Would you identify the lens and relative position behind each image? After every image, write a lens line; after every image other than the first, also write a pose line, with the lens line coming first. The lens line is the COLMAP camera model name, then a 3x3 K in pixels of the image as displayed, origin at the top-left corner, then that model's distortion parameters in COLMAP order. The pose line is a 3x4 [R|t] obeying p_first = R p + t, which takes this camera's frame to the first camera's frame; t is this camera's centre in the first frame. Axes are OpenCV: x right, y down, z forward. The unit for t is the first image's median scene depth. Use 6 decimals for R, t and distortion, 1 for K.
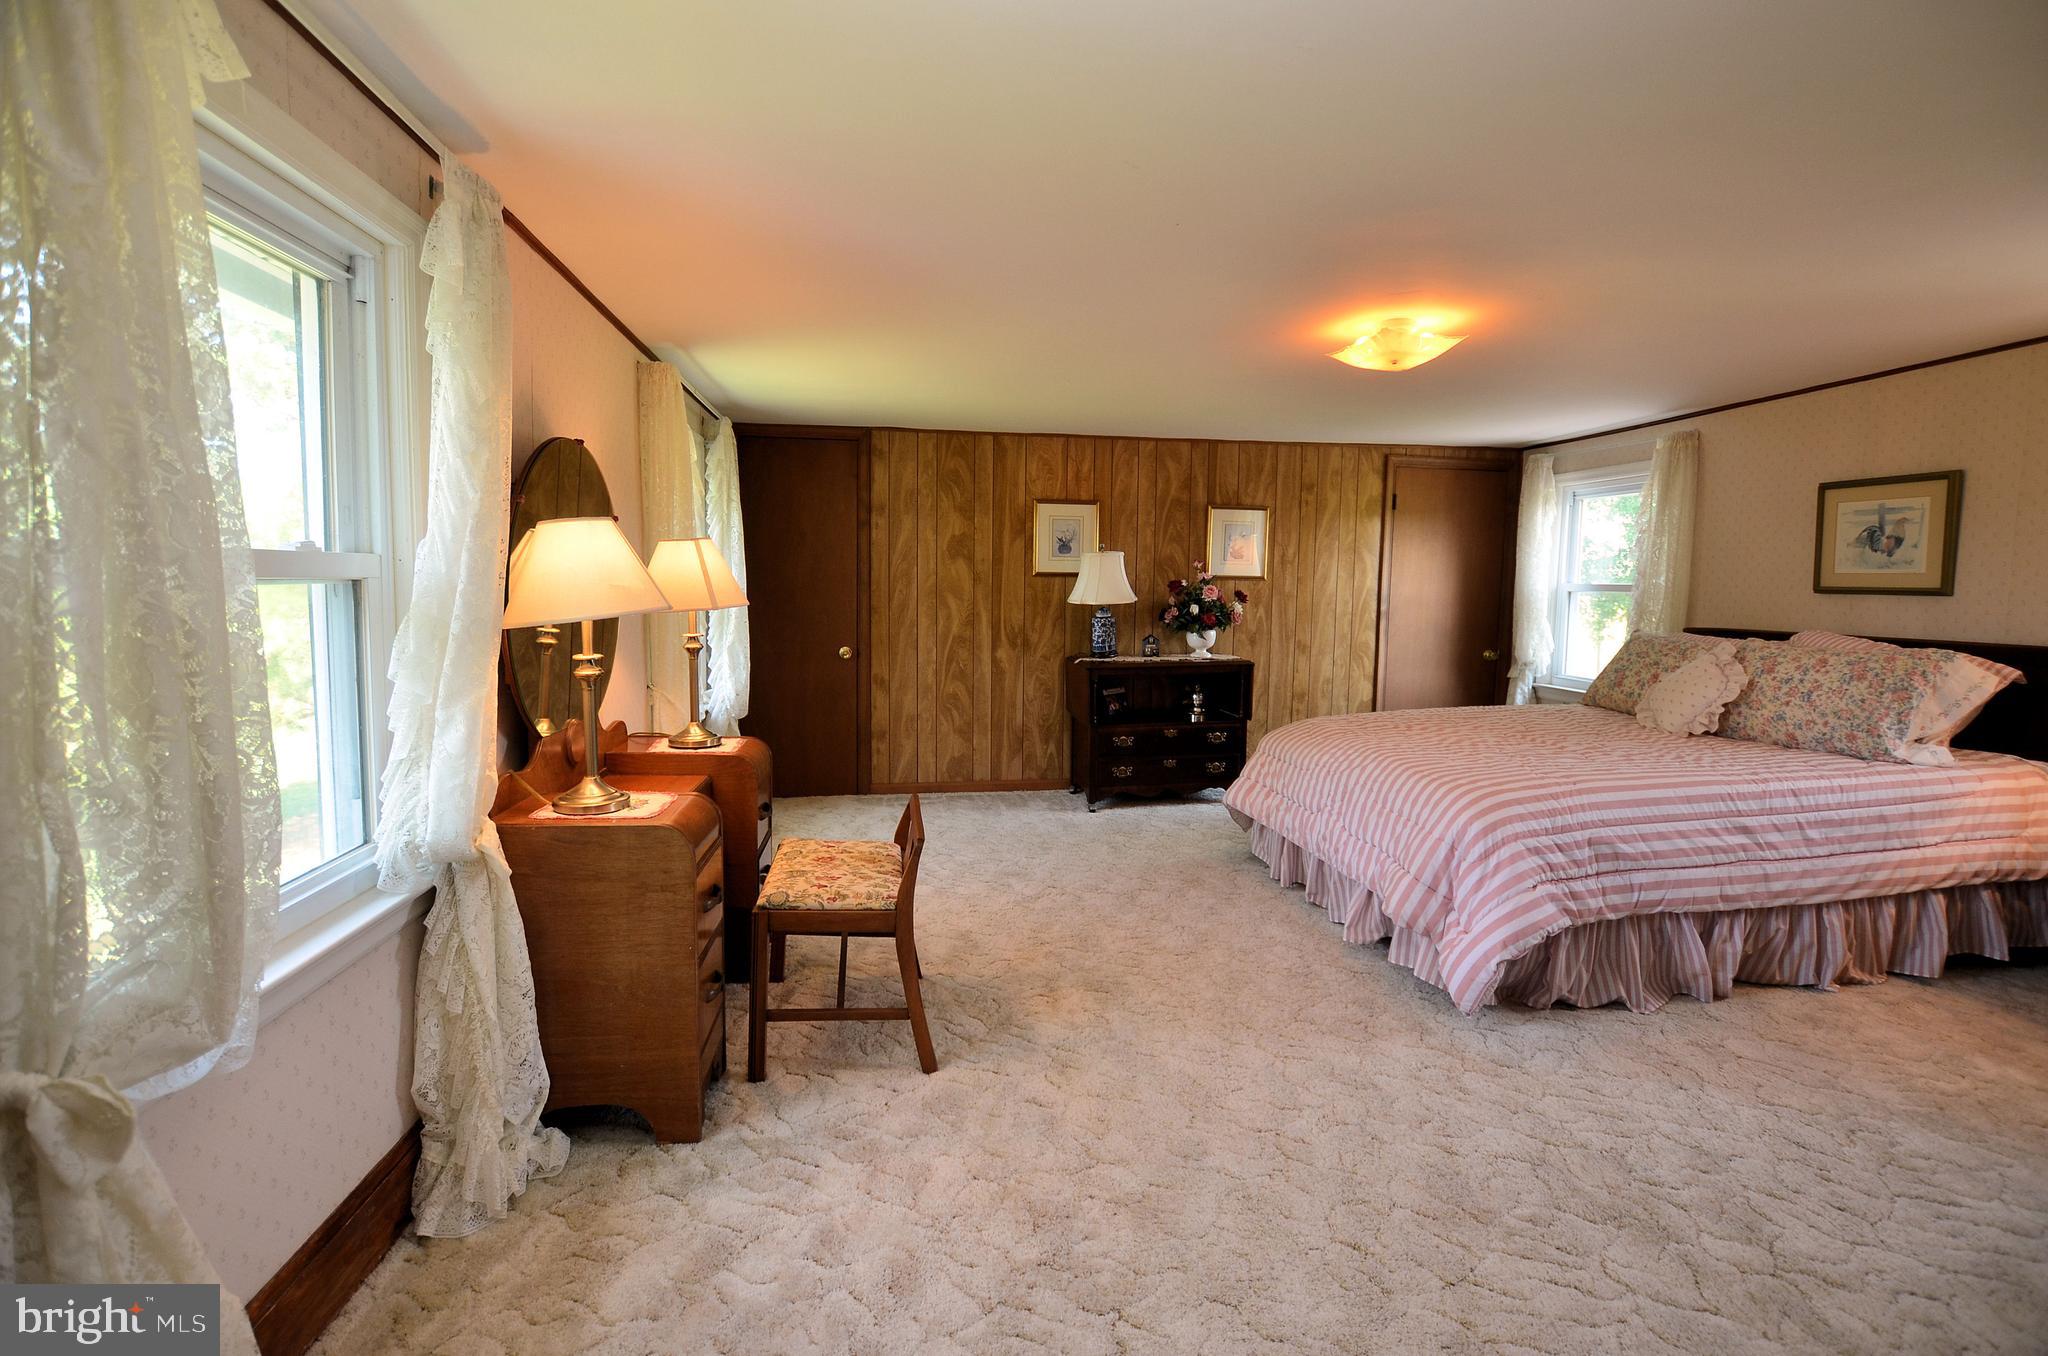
lens RADIAL K [[876.9, 0, 1021.2], [0, 876.9, 644.1], [0, 0, 1]] dist [-0.019814, -0.000027]
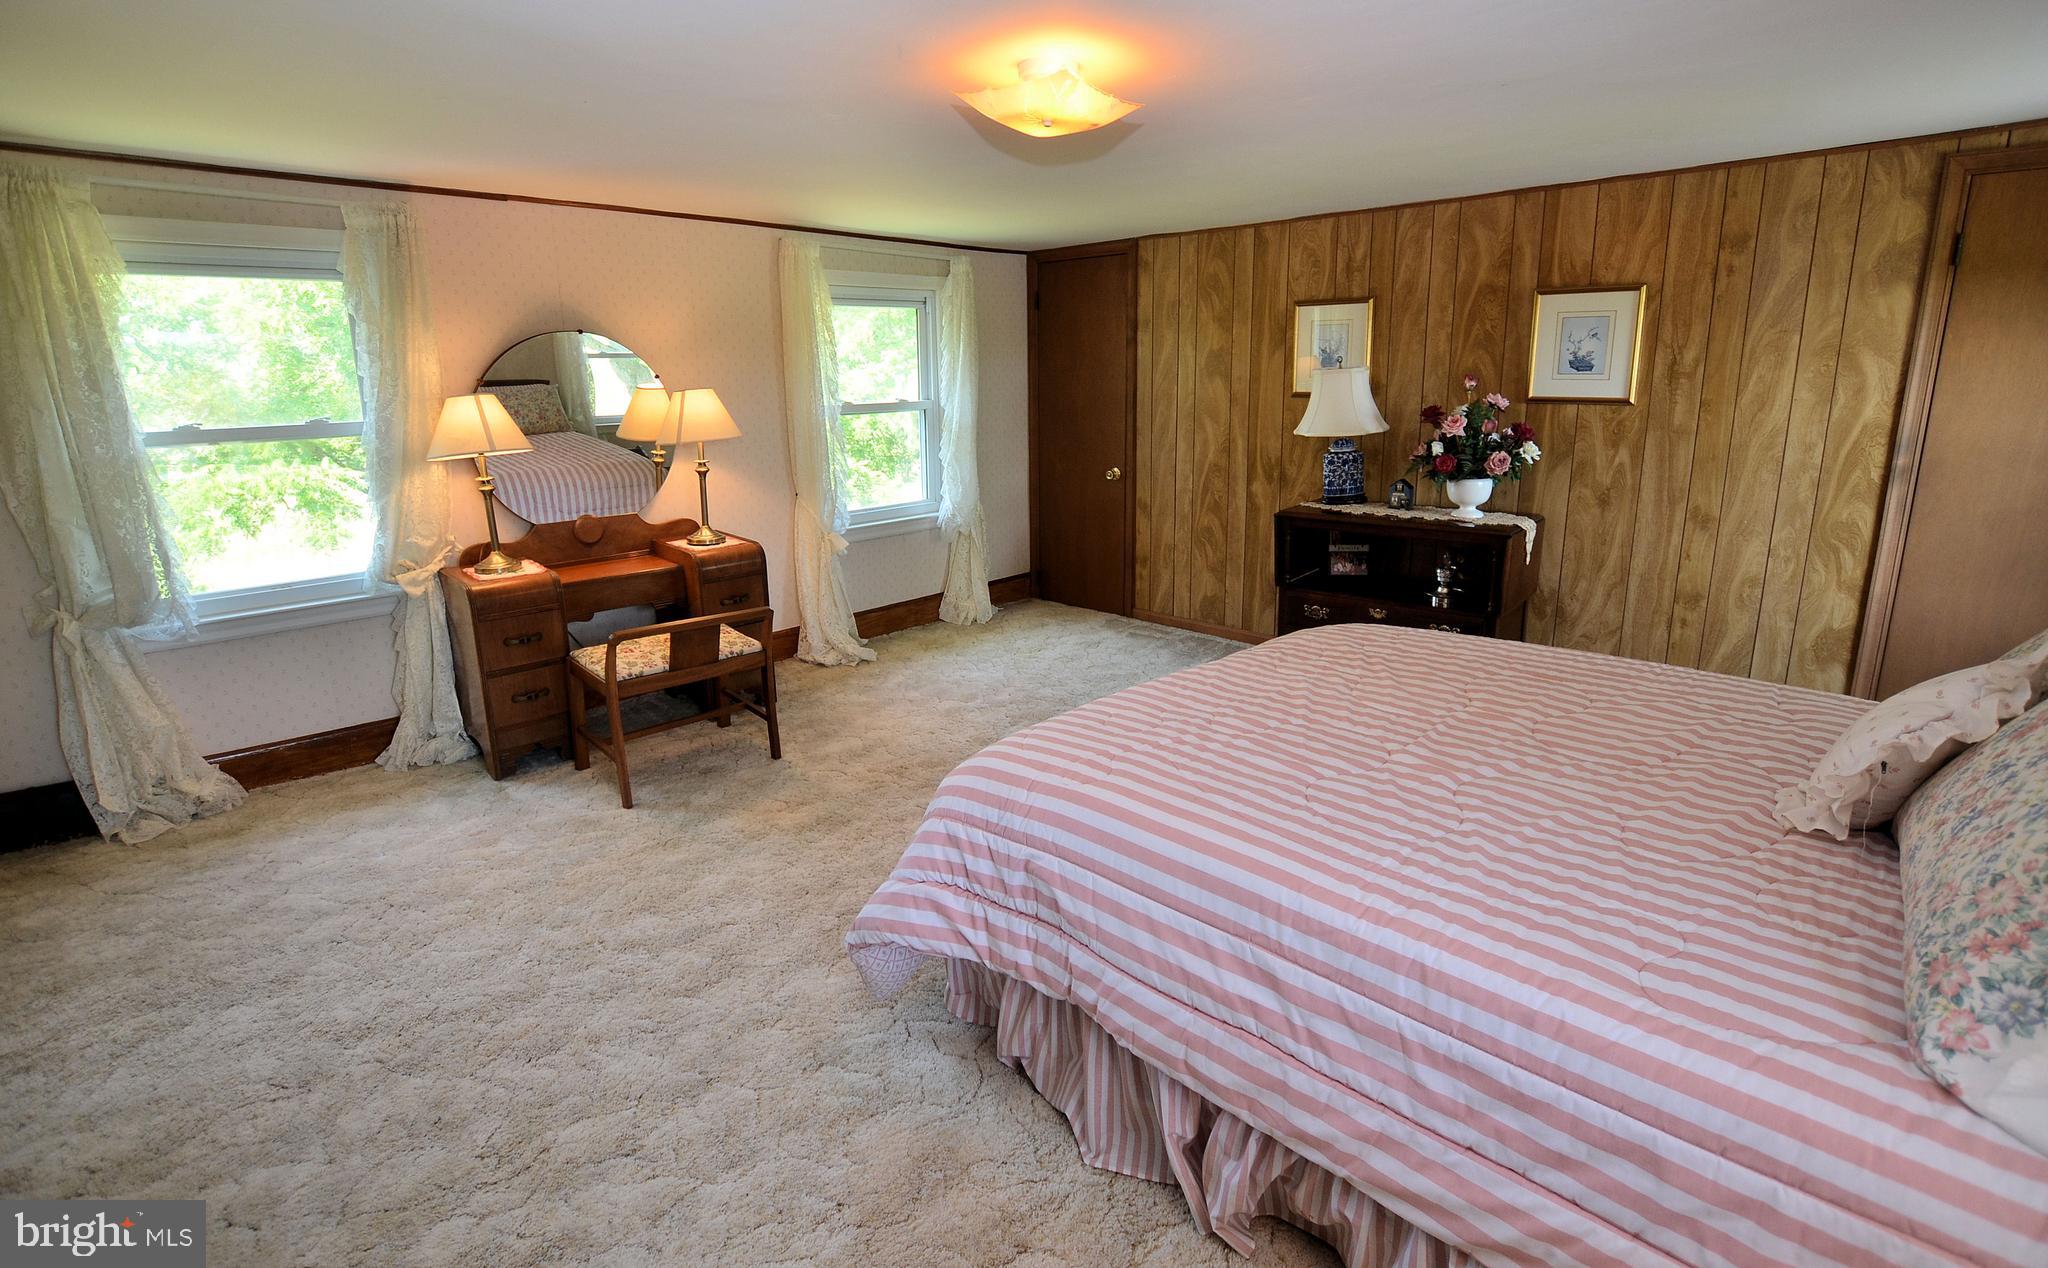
lens RADIAL K [[891.8, 0, 1024.6], [0, 891.8, 551.9], [0, 0, 1]] dist [-0.019872, 0.000204]
pose [[0.622074, 0.138757, -0.770565, 0.529601], [-0.037698, 0.988338, 0.147538, -0.048089], [0.782050, -0.062731, 0.620050, 0.280270]]
